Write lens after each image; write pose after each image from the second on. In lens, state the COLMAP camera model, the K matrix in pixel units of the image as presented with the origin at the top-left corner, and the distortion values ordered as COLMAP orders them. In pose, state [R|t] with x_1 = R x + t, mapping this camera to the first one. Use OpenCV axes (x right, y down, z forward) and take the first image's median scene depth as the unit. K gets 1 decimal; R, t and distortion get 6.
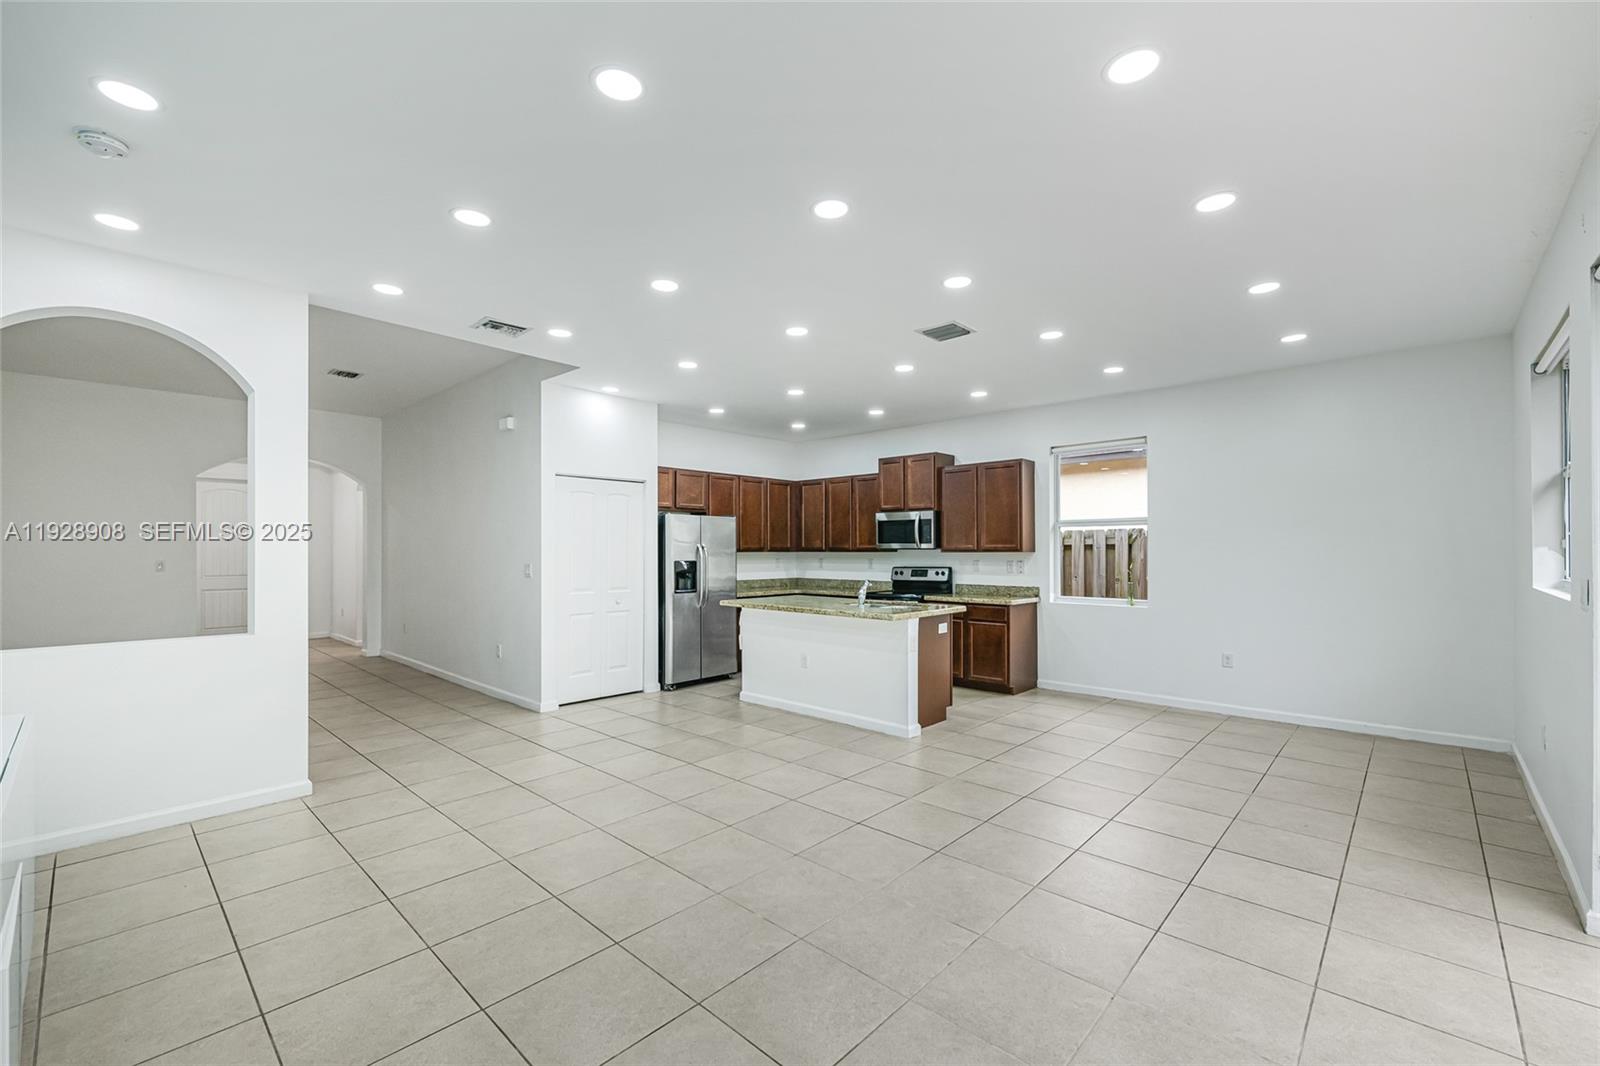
lens RADIAL K [[670.2, 0, 790.9], [0, 670.2, 544.0], [0, 0, 1]] dist [0.002633, -0.000678]
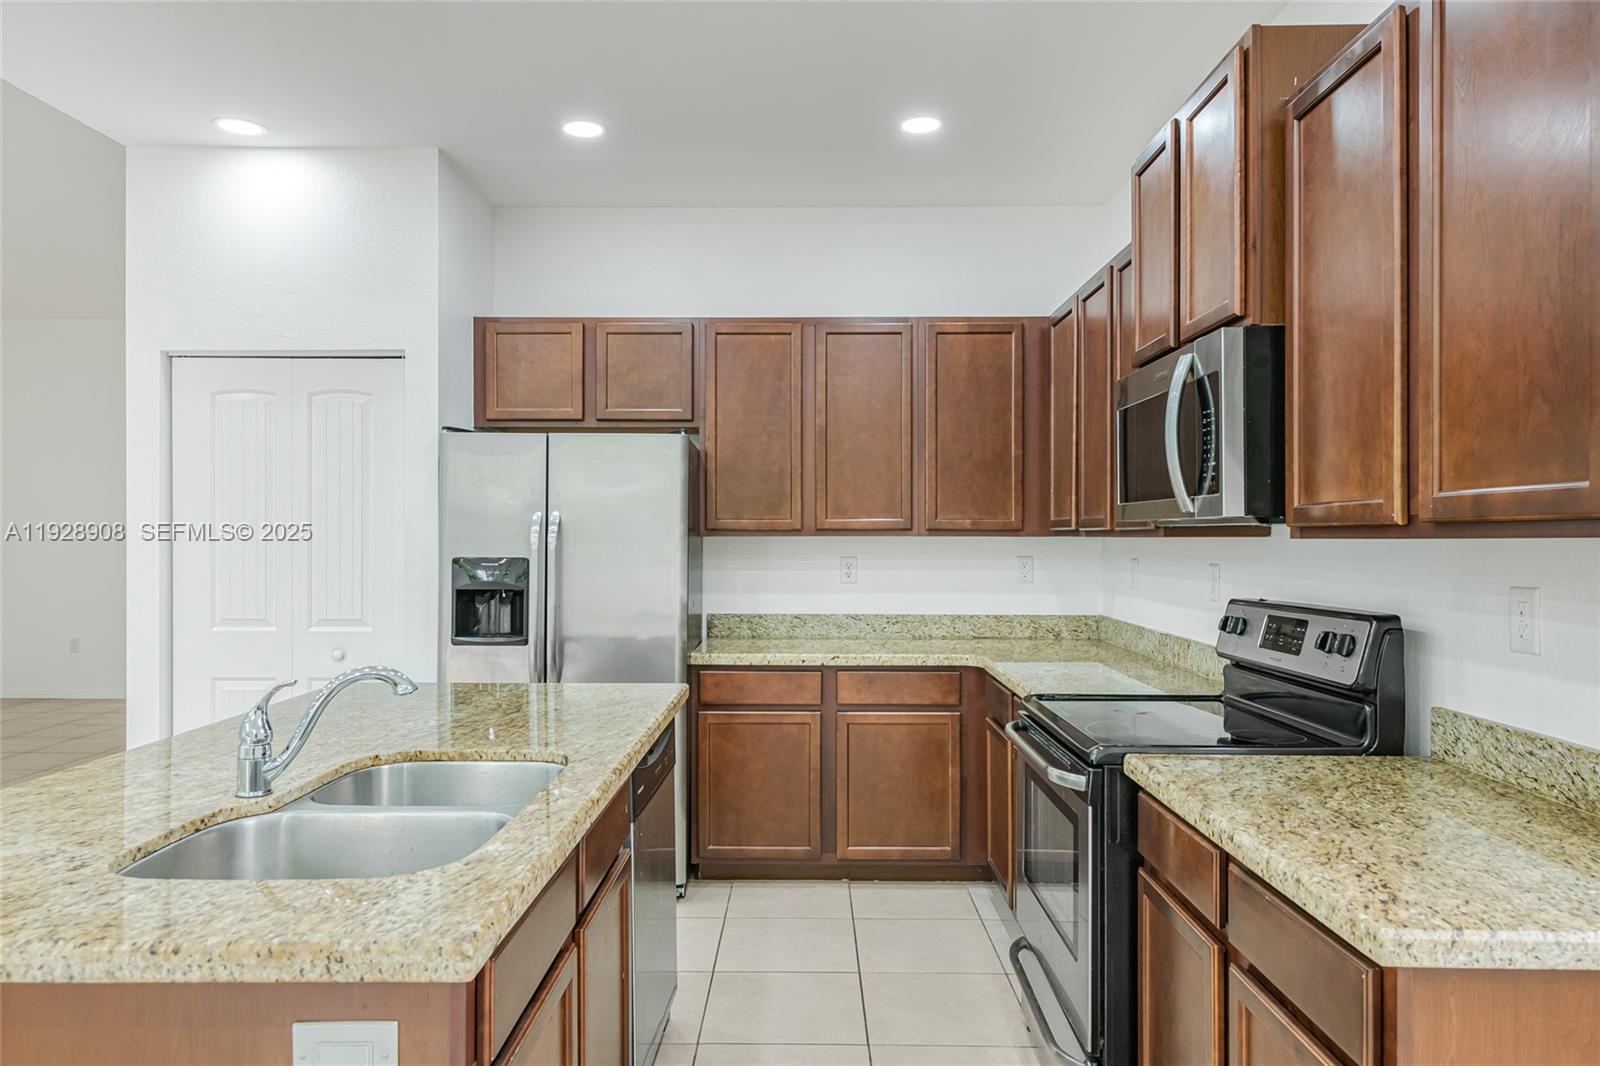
lens RADIAL K [[1012.8, 0, 800.0], [0, 1012.8, 540.2], [0, 0, 1]] dist [0.004396, -0.004039]
pose [[0.682770, 0.004986, -0.730616, 0.340125], [0.005184, 0.999918, 0.011667, 0.008774], [0.730615, -0.011753, 0.682688, 0.693269]]
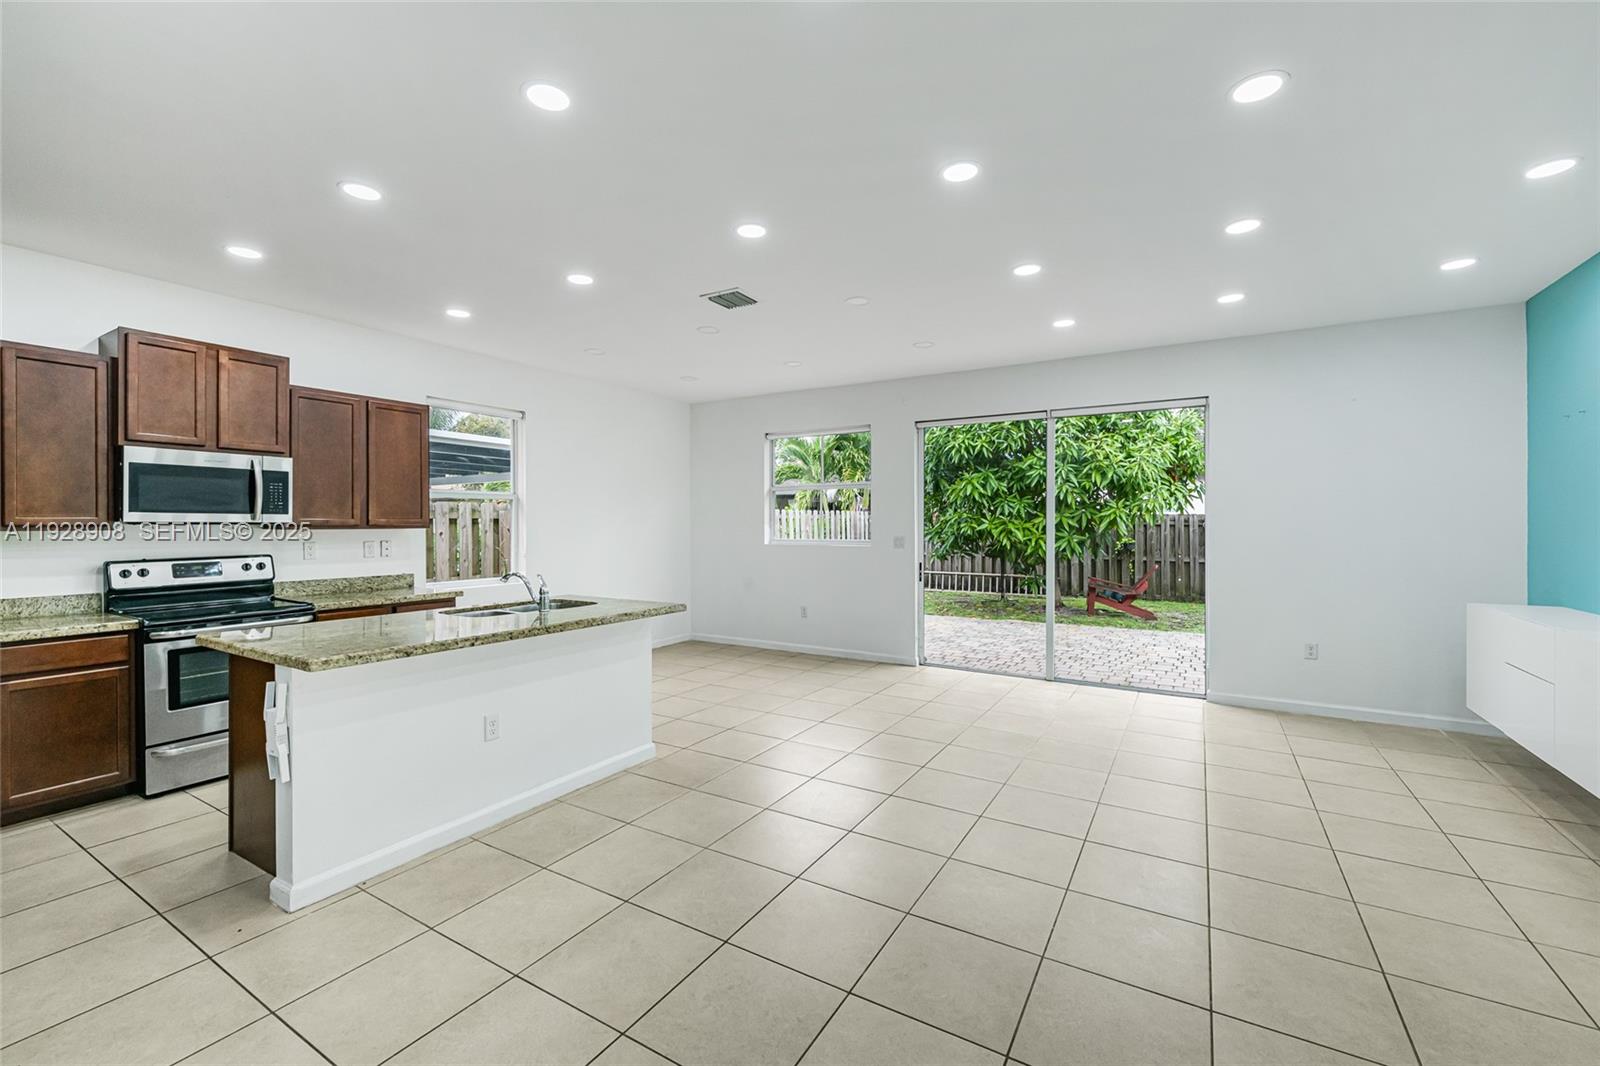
lens RADIAL K [[670.2, 0, 795.8], [0, 670.2, 526.8], [0, 0, 1]] dist [0.002633, -0.000678]
pose [[-0.224753, -0.002628, 0.974412, -0.450533], [-0.010274, 0.999947, 0.000327, 0.005026], [-0.974362, -0.009938, -0.224769, 0.693219]]
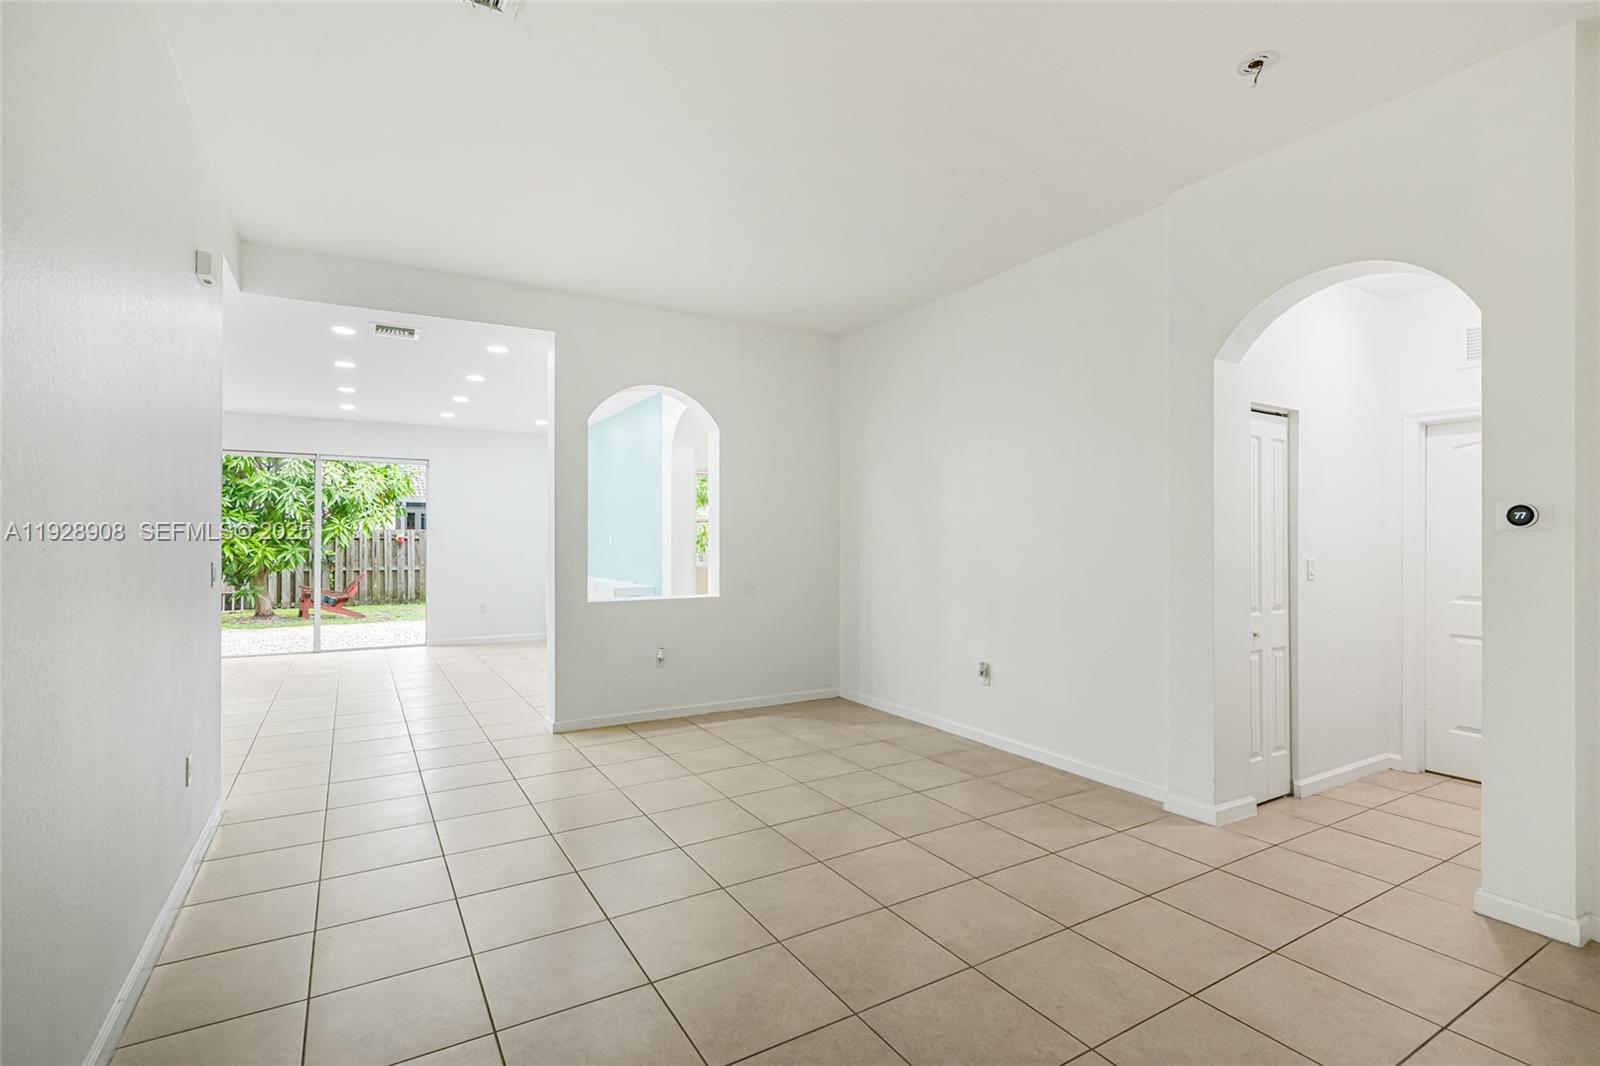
lens RADIAL K [[756.5, 0, 804.8], [0, 756.5, 535.4], [0, 0, 1]] dist [0.000721, -0.001059]
pose [[-0.964911, -0.001491, 0.262573, -0.841274], [-0.006092, 0.999842, -0.016710, 0.011291], [-0.262507, -0.017723, -0.964767, 1.217364]]
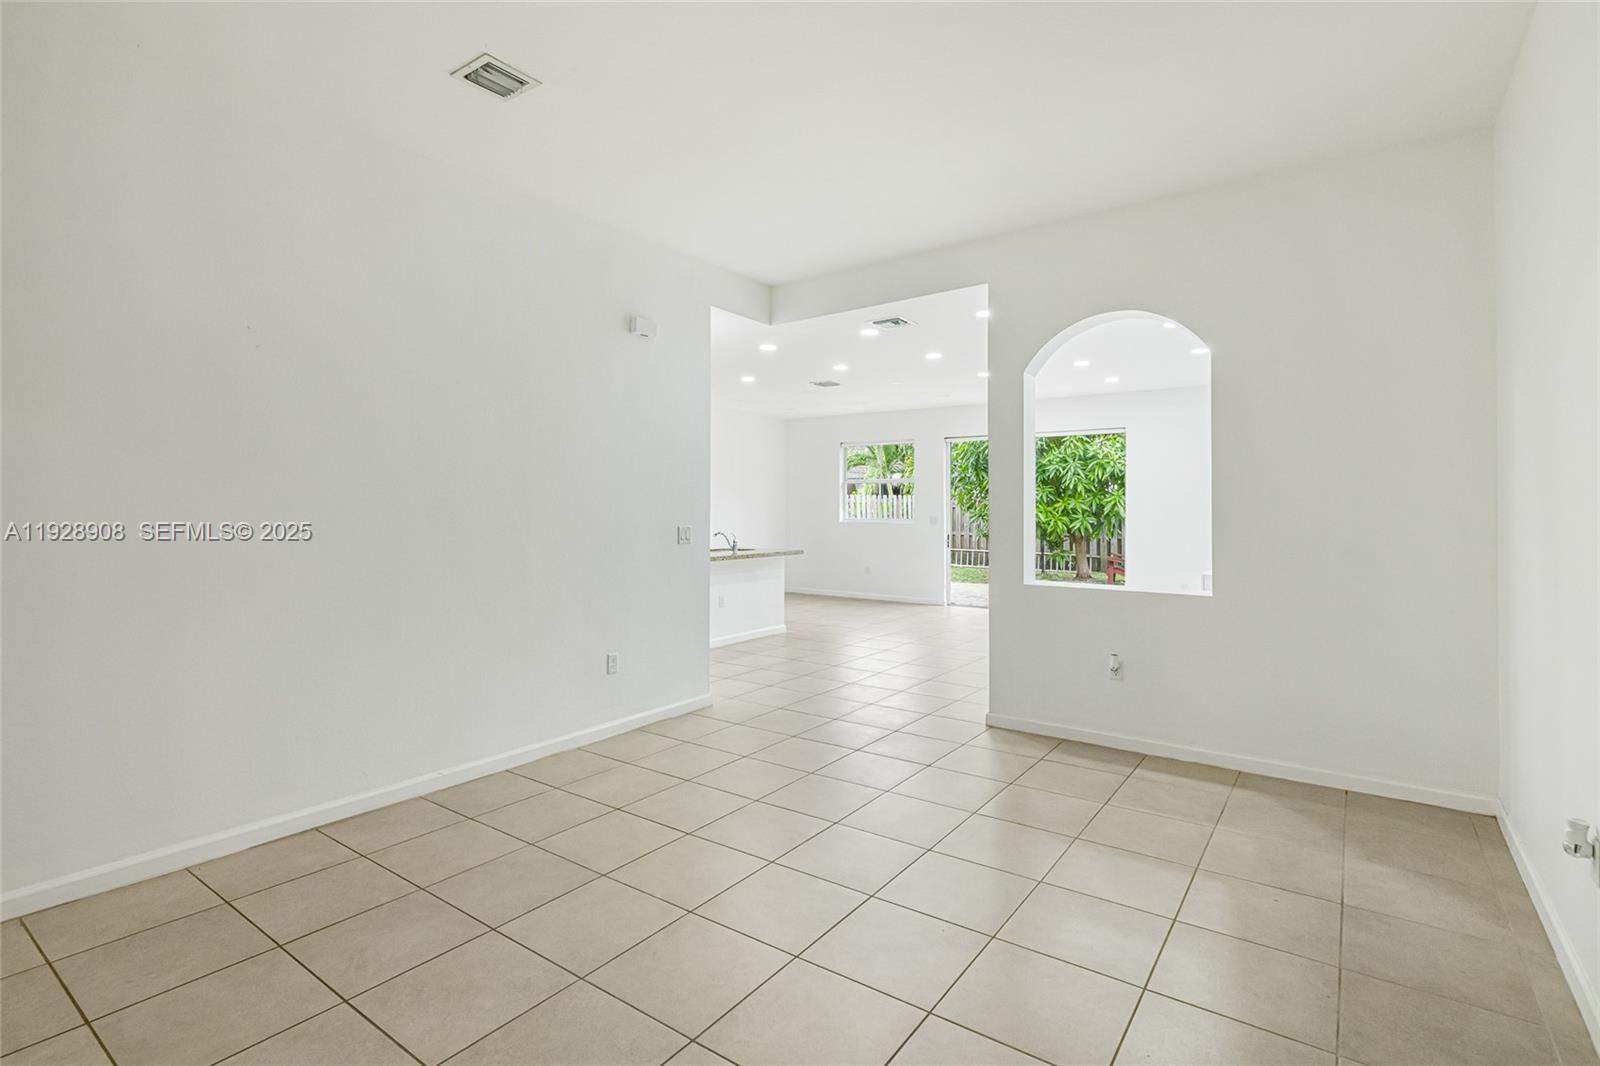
lens RADIAL K [[756.5, 0, 785.5], [0, 756.5, 504.8], [0, 0, 1]] dist [0.000721, -0.001059]
pose [[-0.124095, 0.001928, 0.992268, -1.054313], [-0.013445, 0.999903, -0.003625, 0.003217], [-0.992179, -0.013791, -0.124057, 0.830158]]
